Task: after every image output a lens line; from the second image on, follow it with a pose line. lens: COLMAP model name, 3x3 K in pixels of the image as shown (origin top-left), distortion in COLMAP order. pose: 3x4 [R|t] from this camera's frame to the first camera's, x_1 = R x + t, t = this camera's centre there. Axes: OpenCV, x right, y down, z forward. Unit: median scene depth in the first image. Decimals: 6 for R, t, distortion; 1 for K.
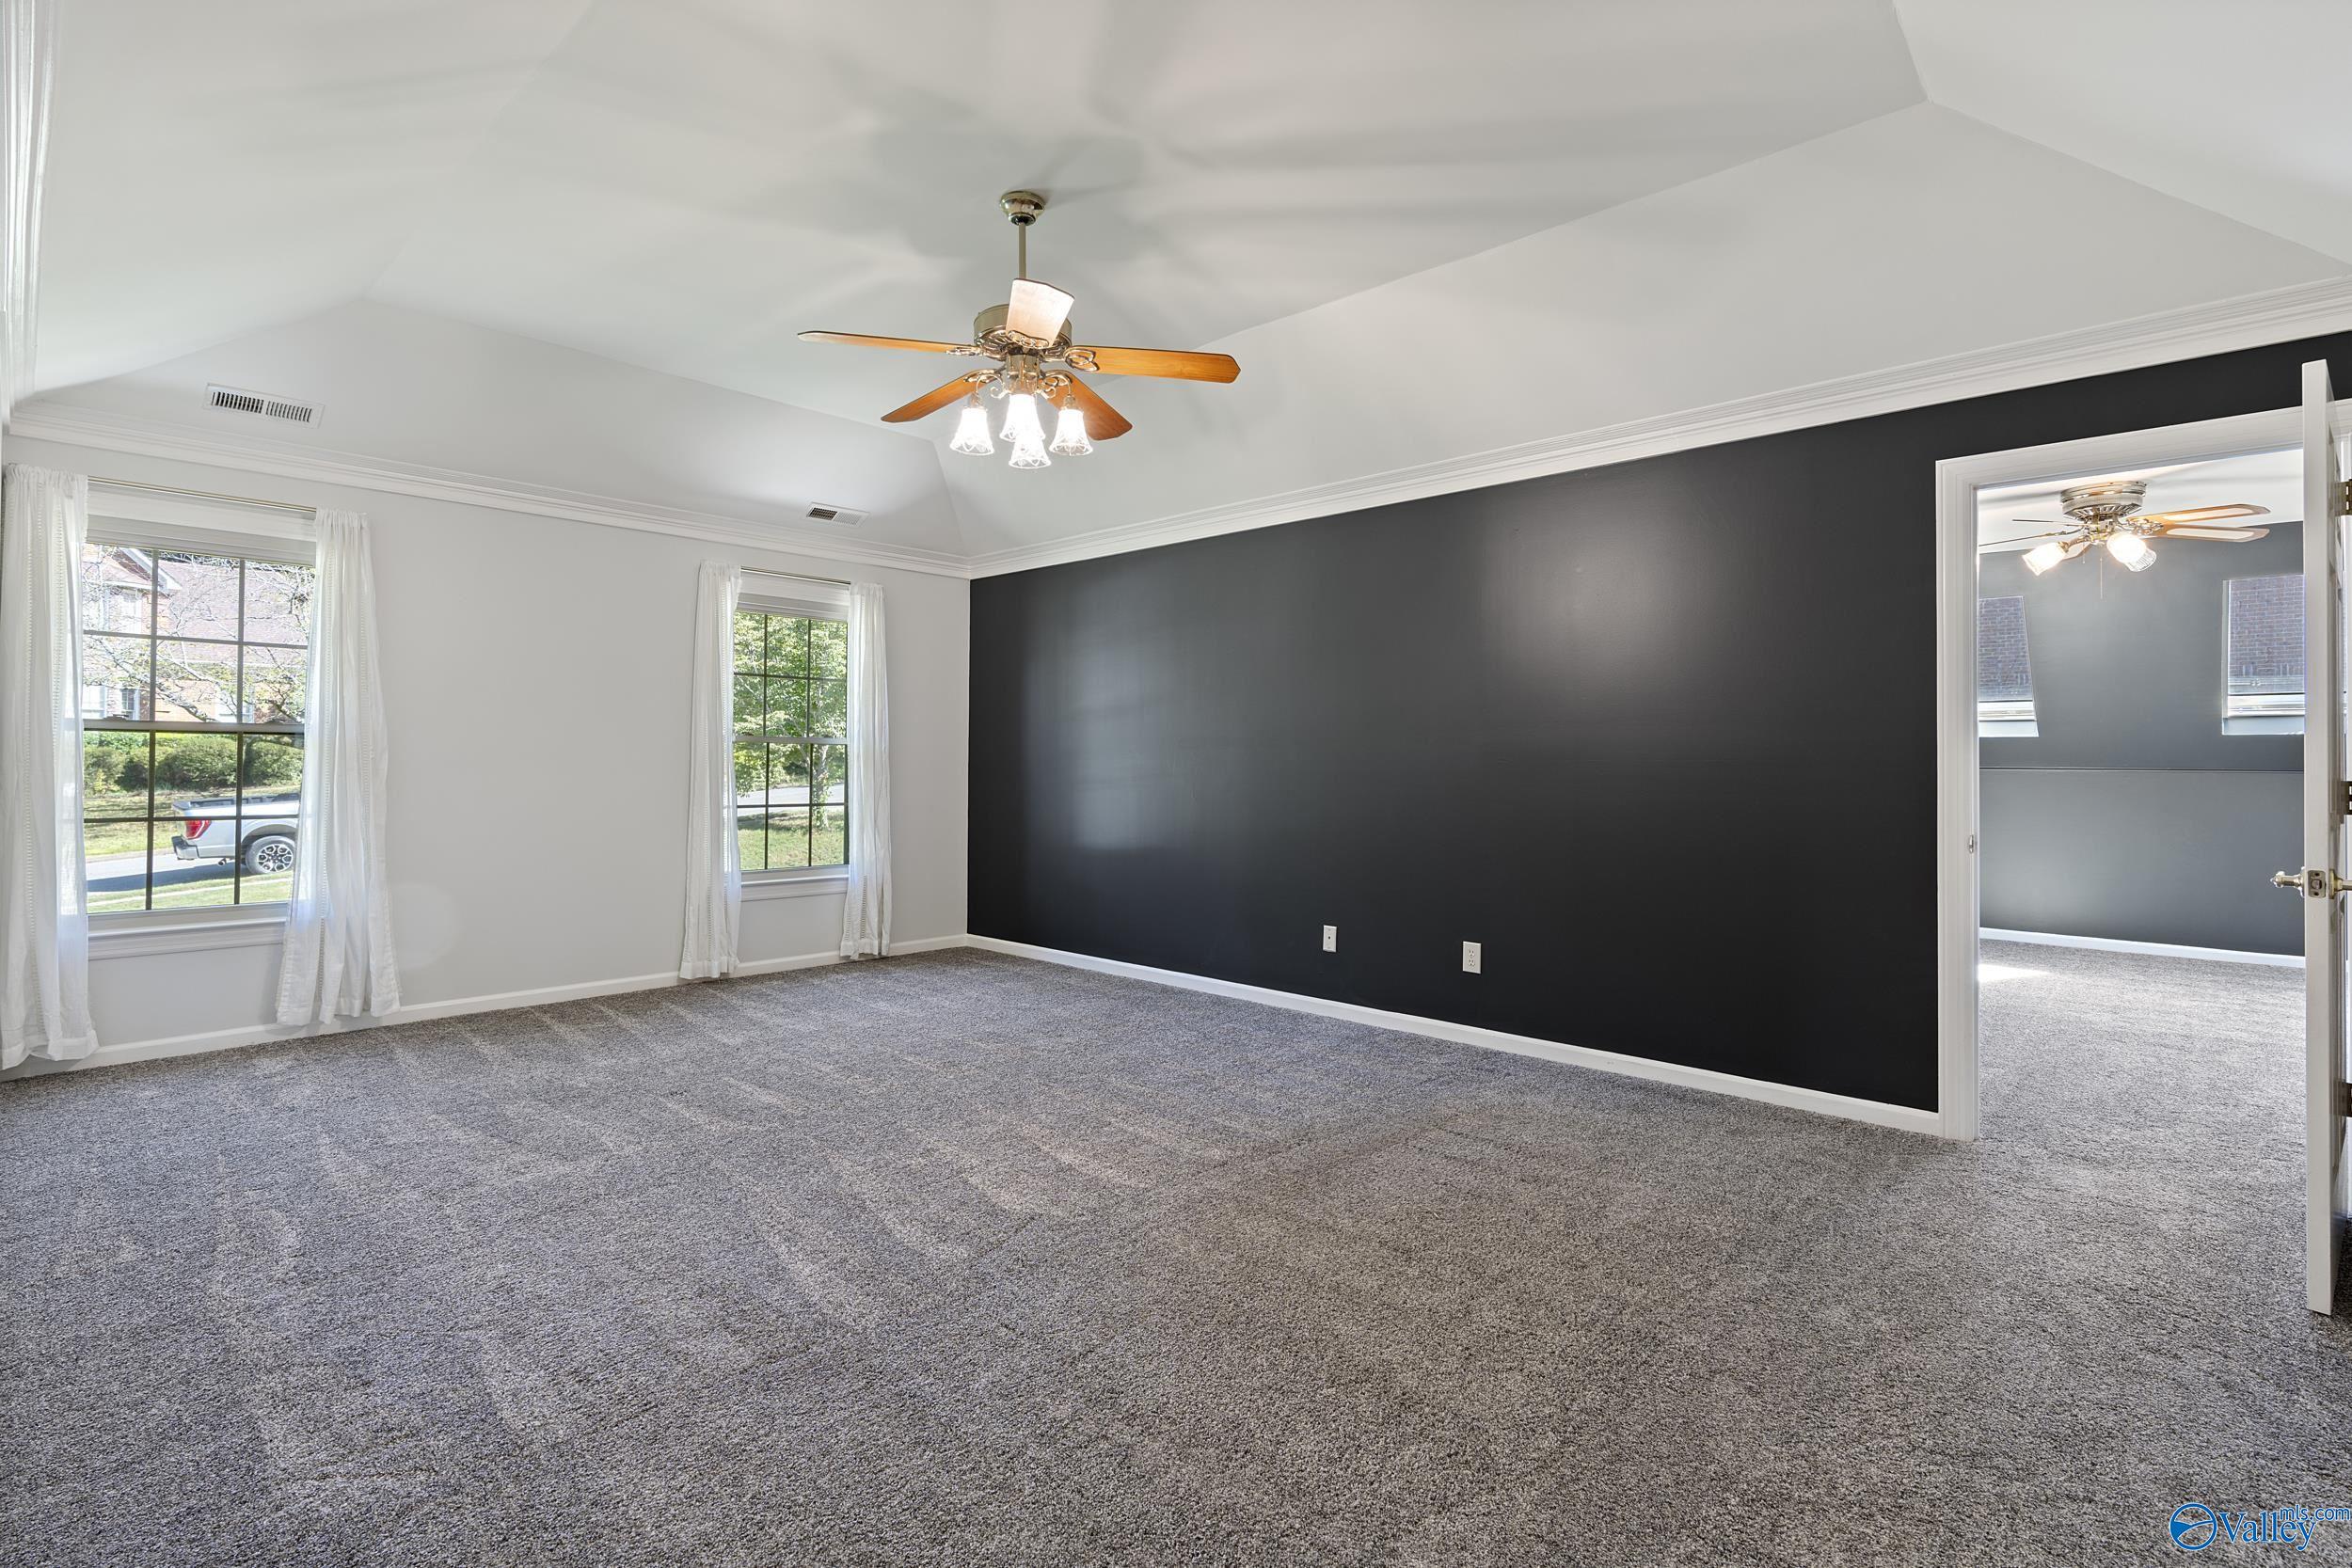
lens RADIAL K [[1089.7, 0, 1181.2], [0, 1089.7, 751.2], [0, 0, 1]] dist [0.001263, 0.000366]
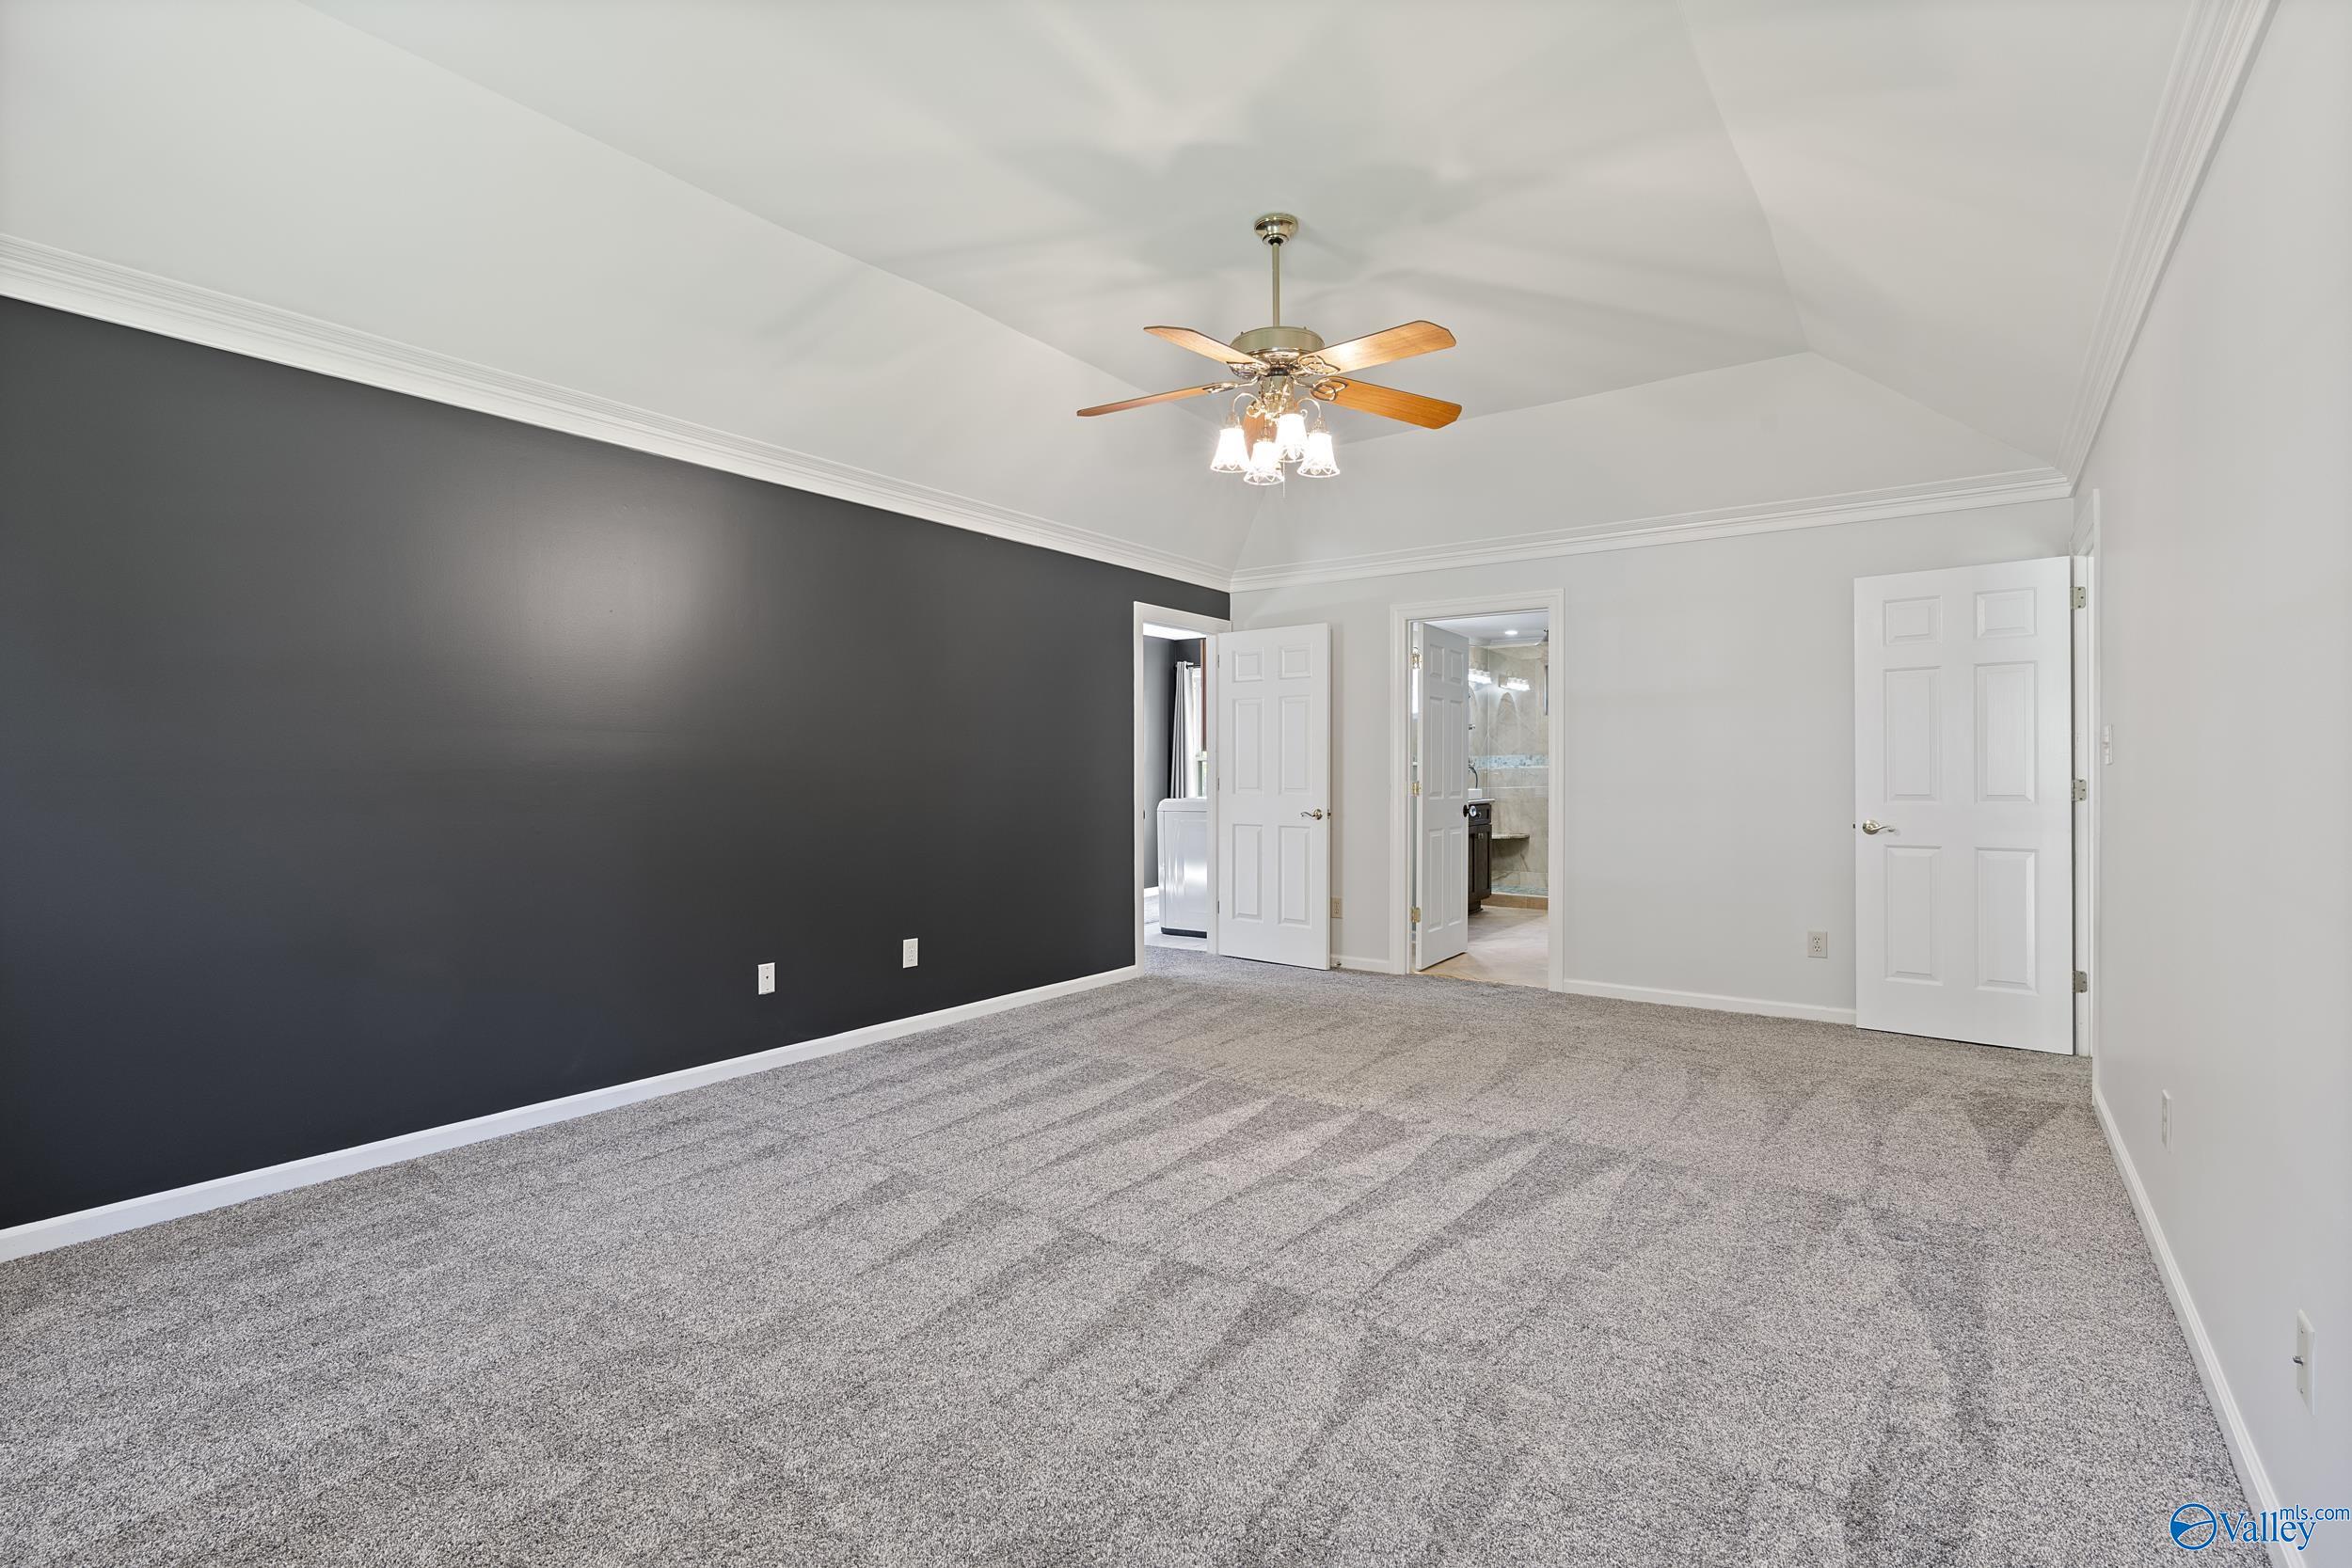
lens RADIAL K [[1092.2, 0, 1175.0], [0, 1092.2, 762.4], [0, 0, 1]] dist [0.000031, -0.000082]
pose [[-0.130428, 0.002748, 0.991454, -1.035664], [-0.008216, 0.999959, -0.003852, 0.006096], [-0.991424, -0.008649, -0.130400, 1.104860]]
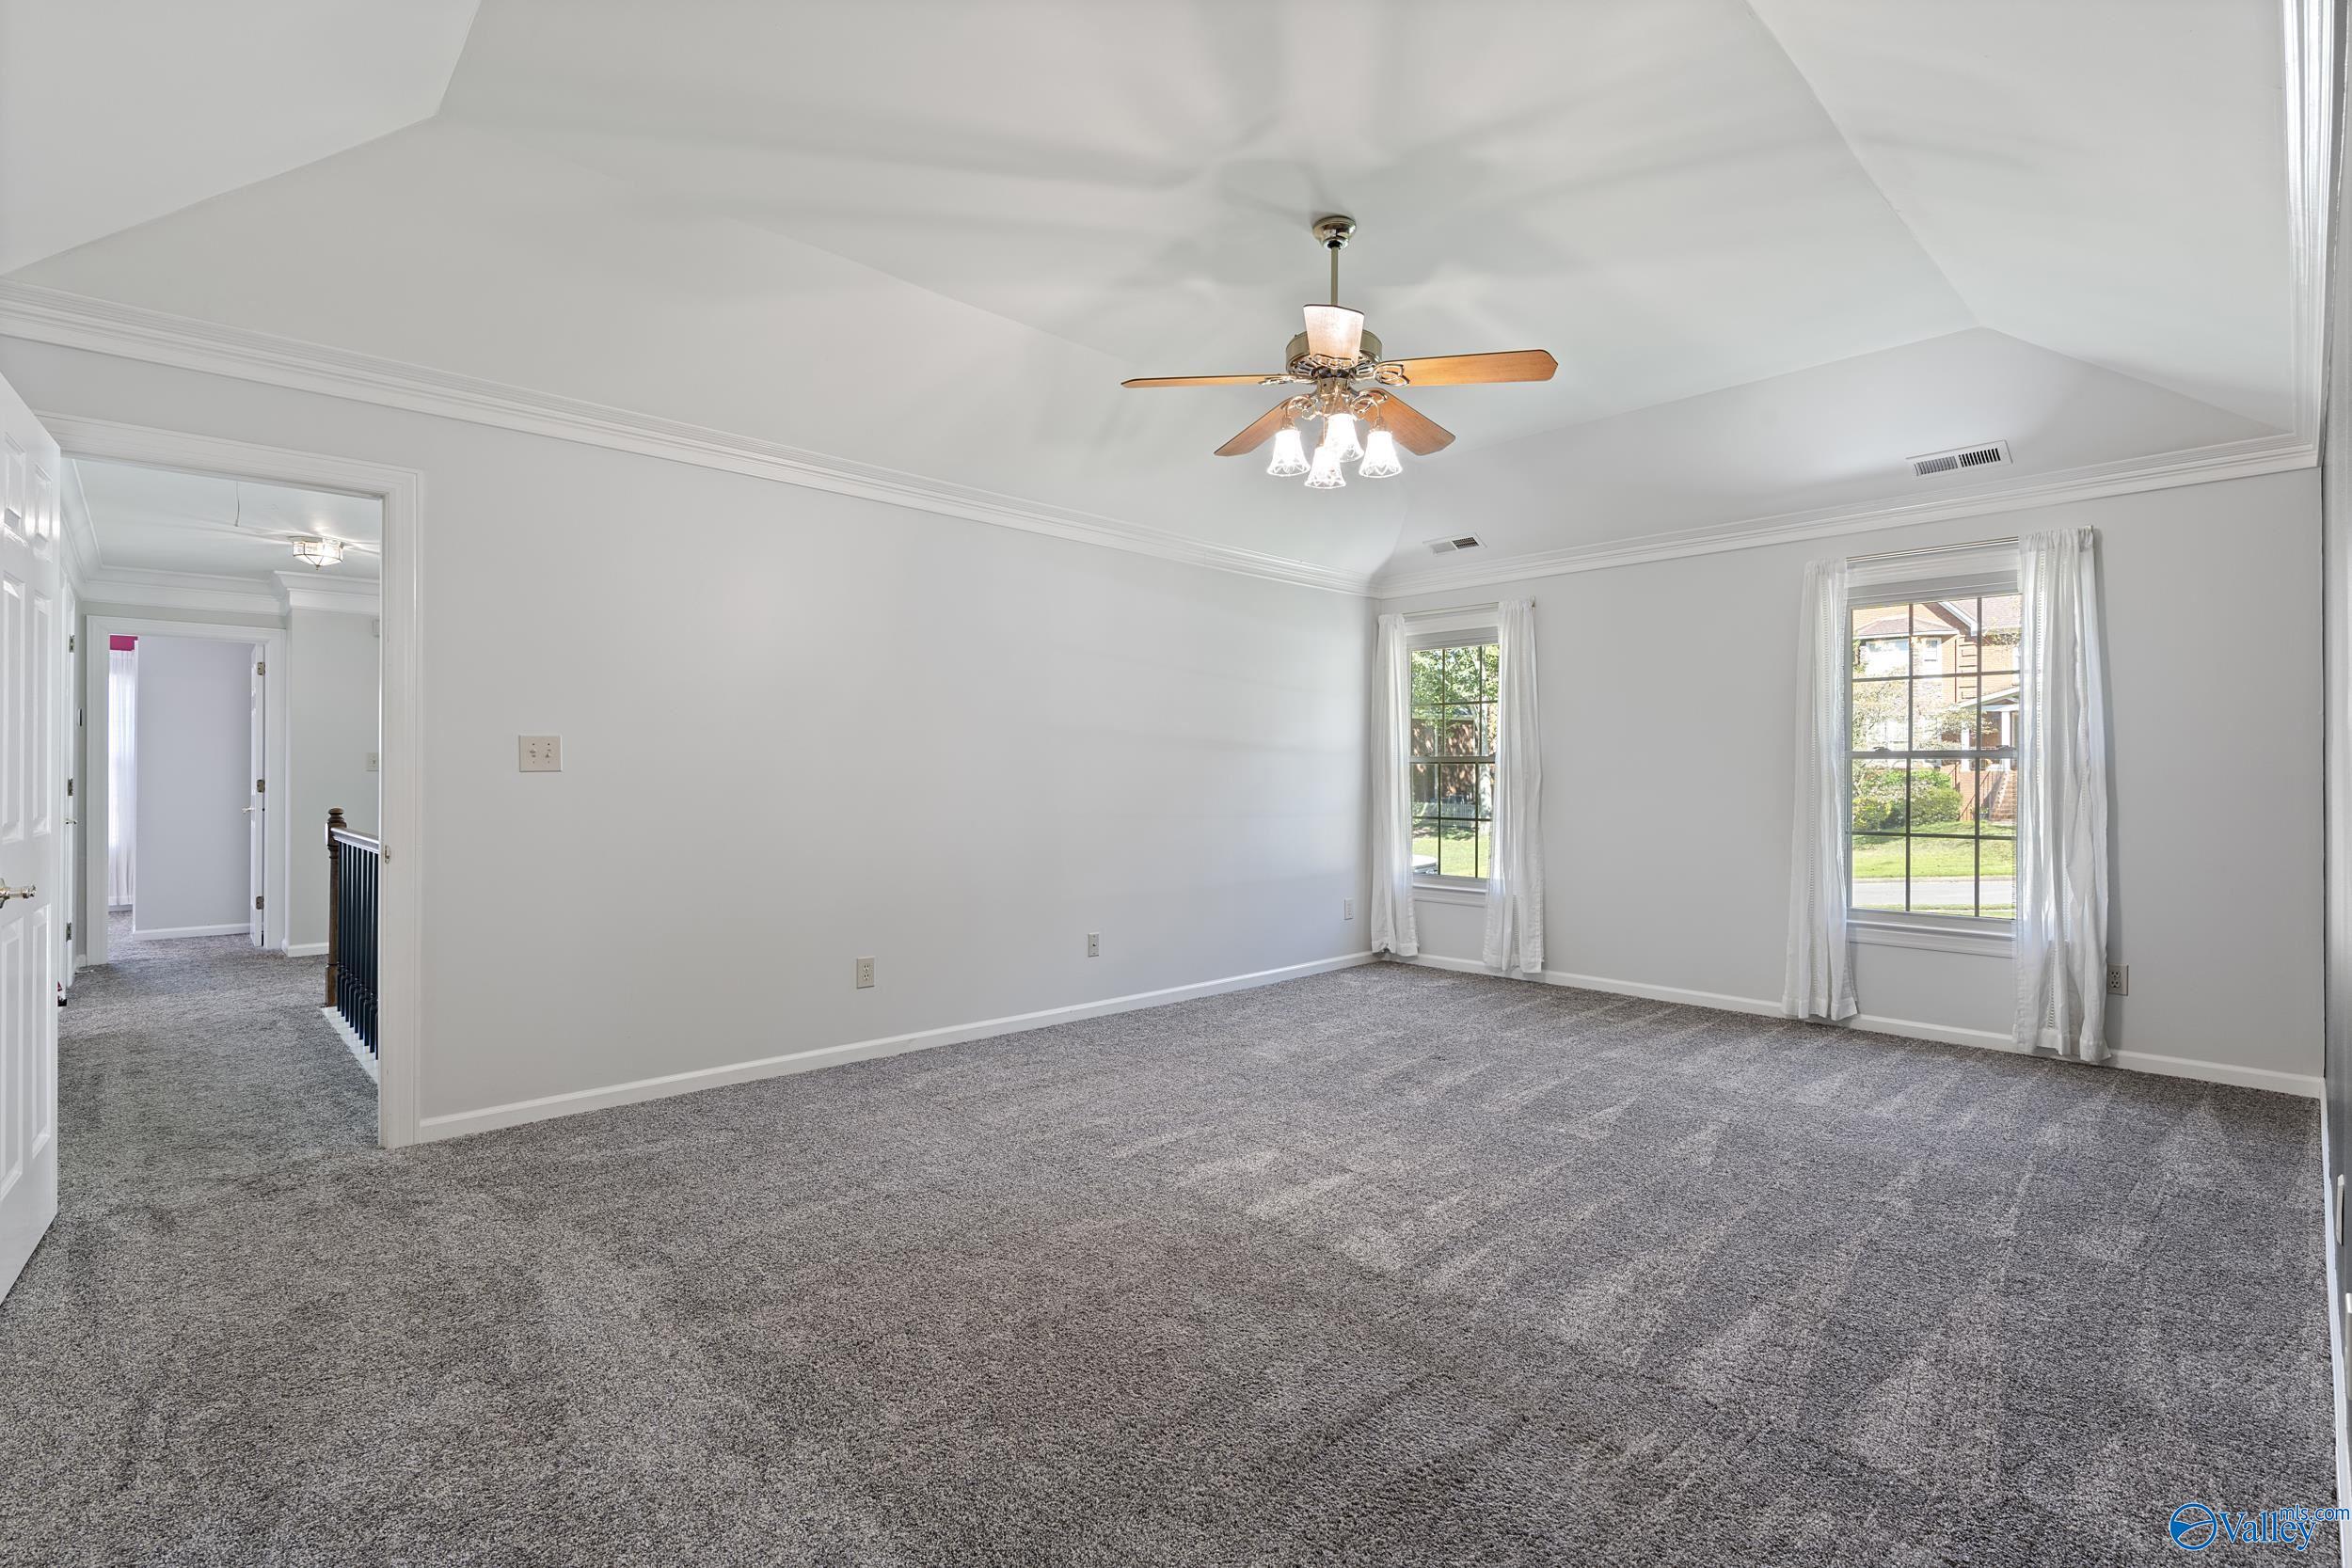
lens RADIAL K [[1081.5, 0, 1176.7], [0, 1081.5, 776.6], [0, 0, 1]] dist [-0.005027, 0.000466]
pose [[-0.046597, -0.005898, -0.998896, 0.775971], [0.007251, 0.999954, -0.006242, 0.011048], [0.998887, -0.007534, -0.046552, 0.809329]]
